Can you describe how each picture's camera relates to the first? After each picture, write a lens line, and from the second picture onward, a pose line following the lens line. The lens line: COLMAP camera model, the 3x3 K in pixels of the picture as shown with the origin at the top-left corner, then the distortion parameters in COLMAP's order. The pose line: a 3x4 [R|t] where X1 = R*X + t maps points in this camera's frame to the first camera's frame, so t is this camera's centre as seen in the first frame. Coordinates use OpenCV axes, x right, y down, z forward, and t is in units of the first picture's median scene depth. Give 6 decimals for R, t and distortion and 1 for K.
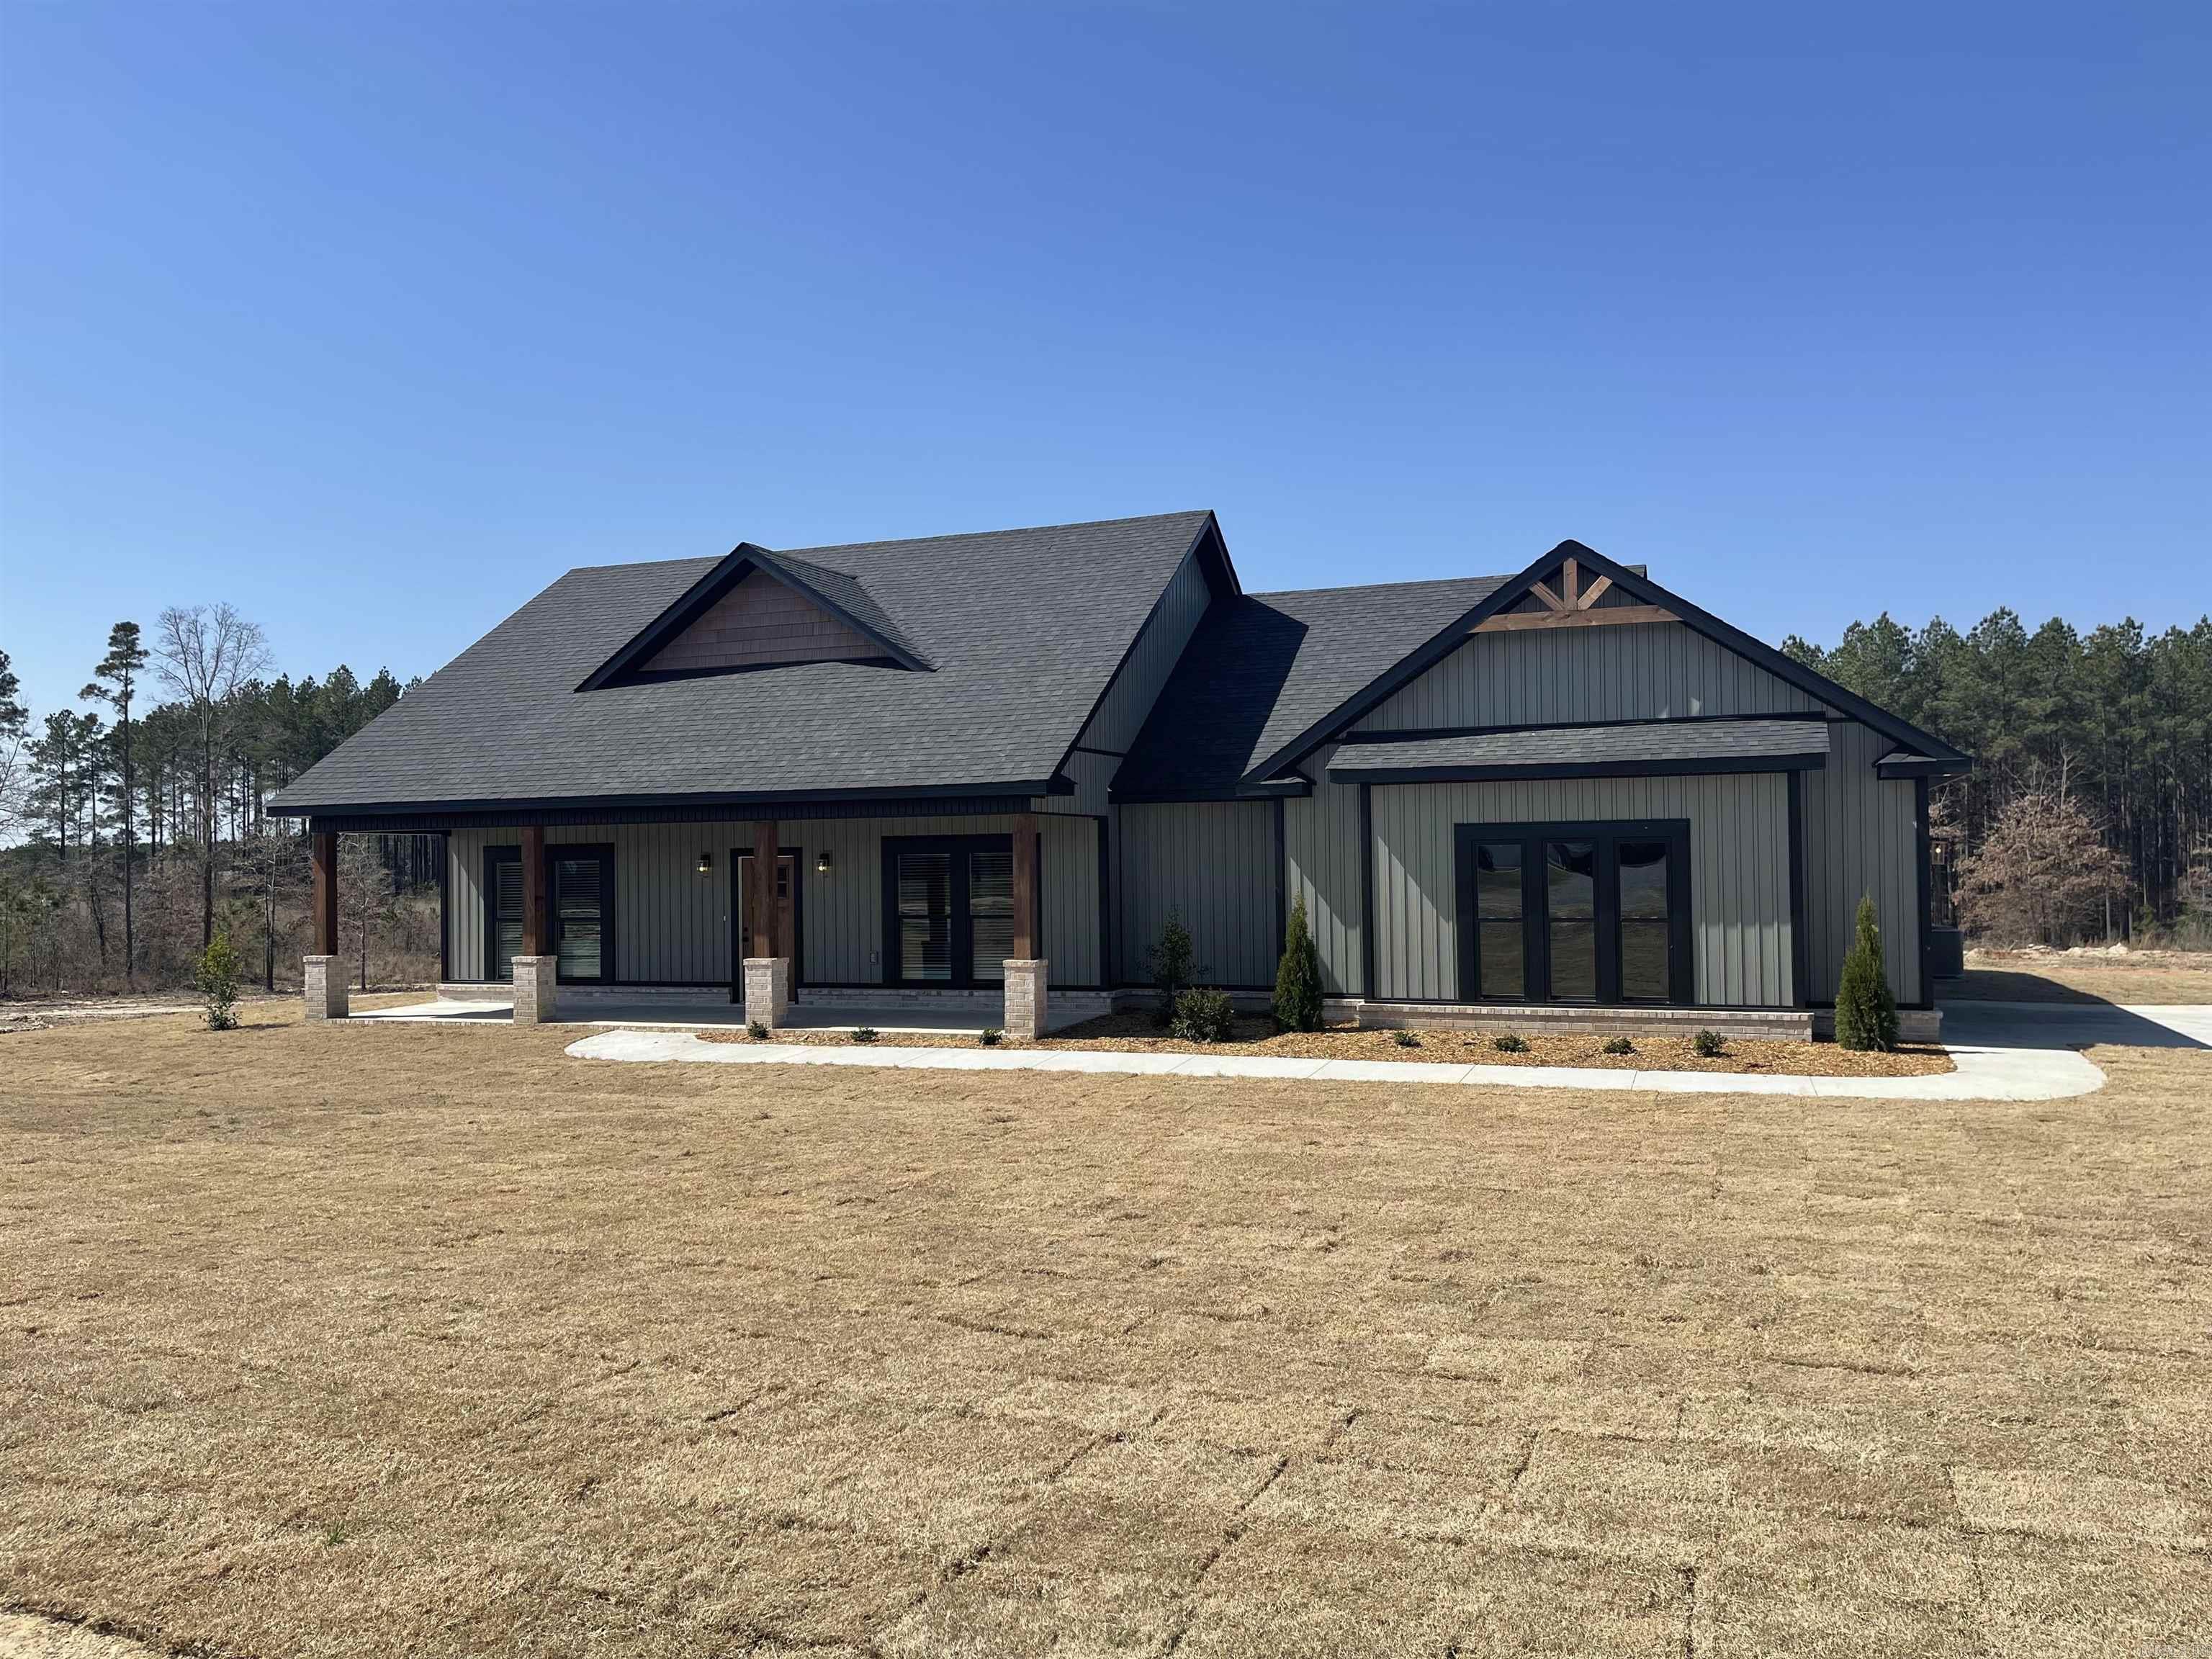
lens RADIAL K [[1664.7, 0, 1109.5], [0, 1664.7, 827.2], [0, 0, 1]] dist [0.019640, -0.018011]
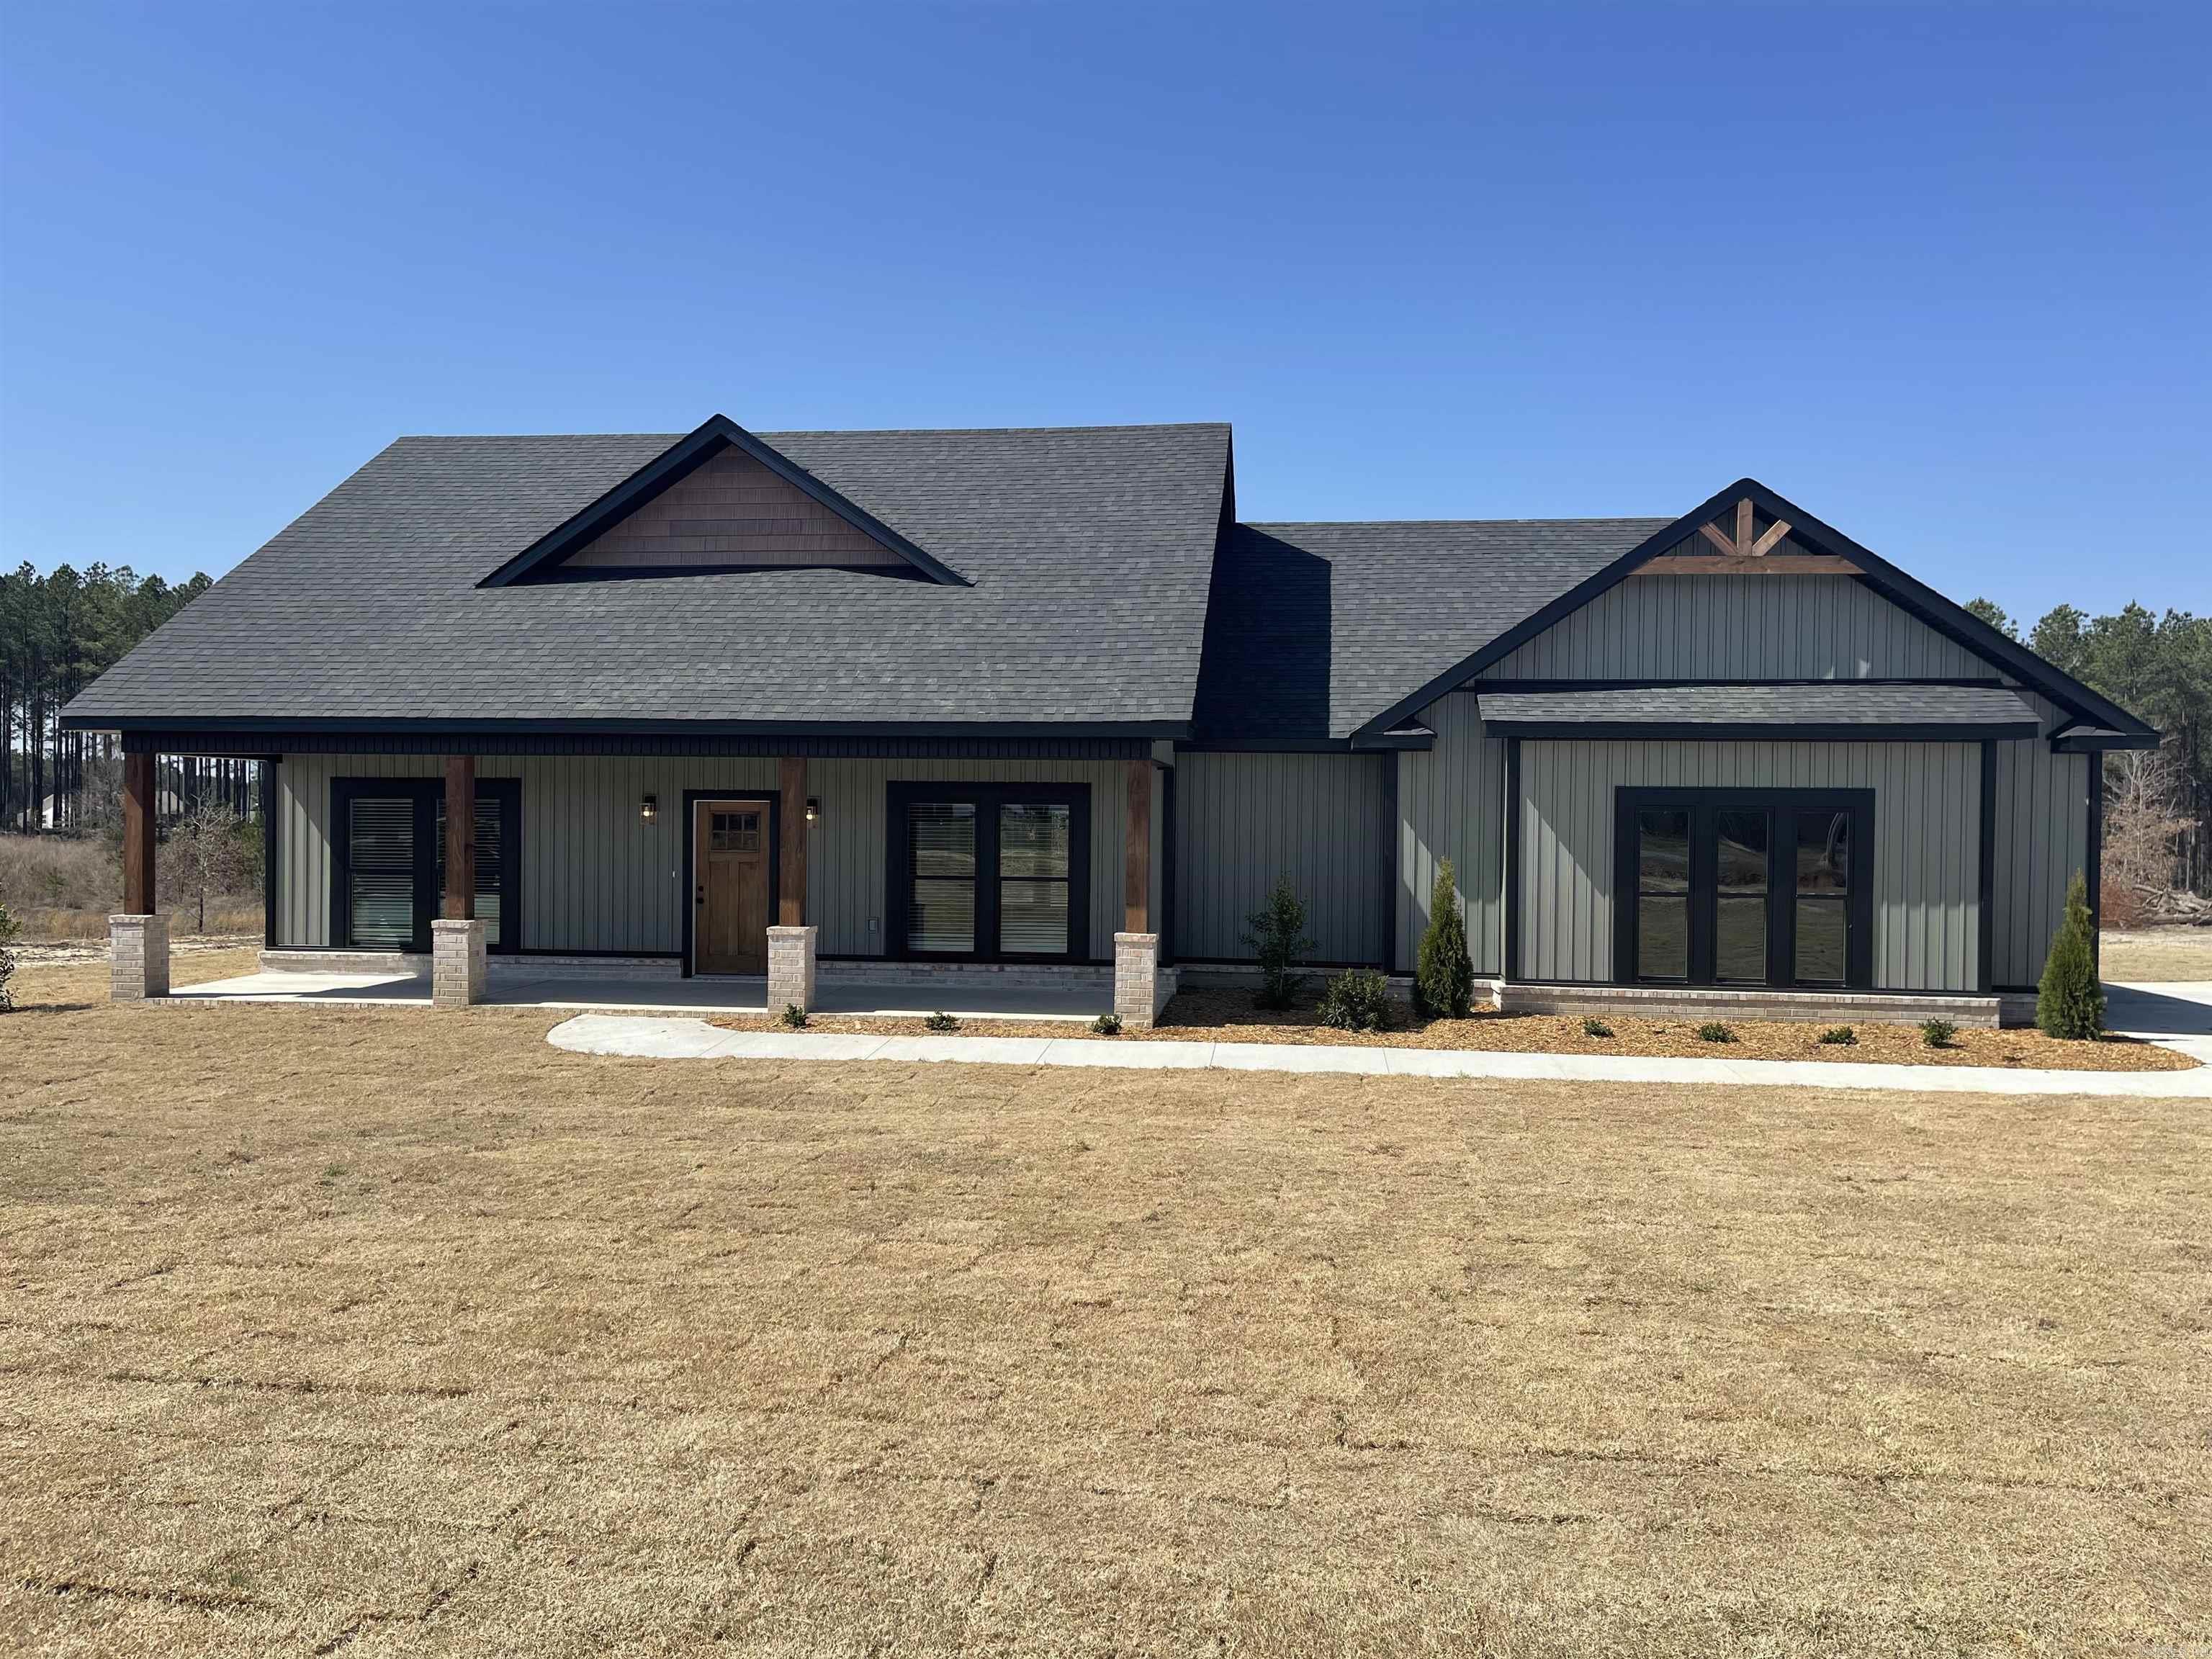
lens RADIAL K [[1664.7, 0, 1103.3], [0, 1664.7, 831.5], [0, 0, 1]] dist [0.019640, -0.018011]
pose [[0.970627, 0.023195, 0.239469, -0.261866], [-0.030227, 0.999212, 0.025736, 0.007035], [-0.238683, -0.032218, 0.970563, 0.181342]]
